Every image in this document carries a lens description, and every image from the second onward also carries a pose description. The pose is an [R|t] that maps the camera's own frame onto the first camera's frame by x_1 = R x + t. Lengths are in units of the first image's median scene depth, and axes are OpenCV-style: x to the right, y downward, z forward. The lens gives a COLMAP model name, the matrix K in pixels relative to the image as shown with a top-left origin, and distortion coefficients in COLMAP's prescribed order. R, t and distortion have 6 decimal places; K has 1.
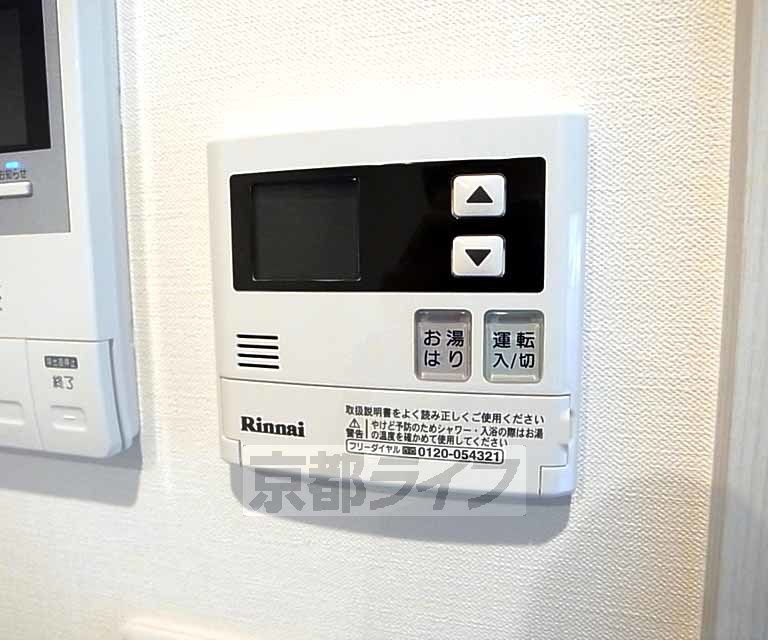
lens RADIAL K [[548.9, 0, 384.0], [0, 548.9, 318.3], [0, 0, 1]] dist [-0.038698, 0.024896]
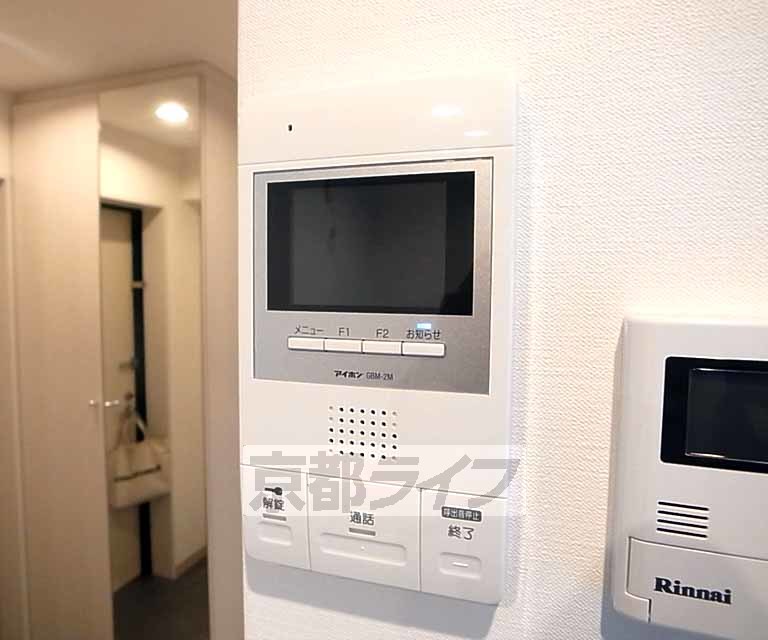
lens RADIAL K [[548.9, 0, 382.8], [0, 548.9, 320.8], [0, 0, 1]] dist [-0.038698, 0.024896]
pose [[0.999542, 0.027547, -0.012562, -0.790448], [-0.027998, 0.998912, -0.037305, -0.263663], [0.011521, 0.037639, 0.999225, -0.073340]]
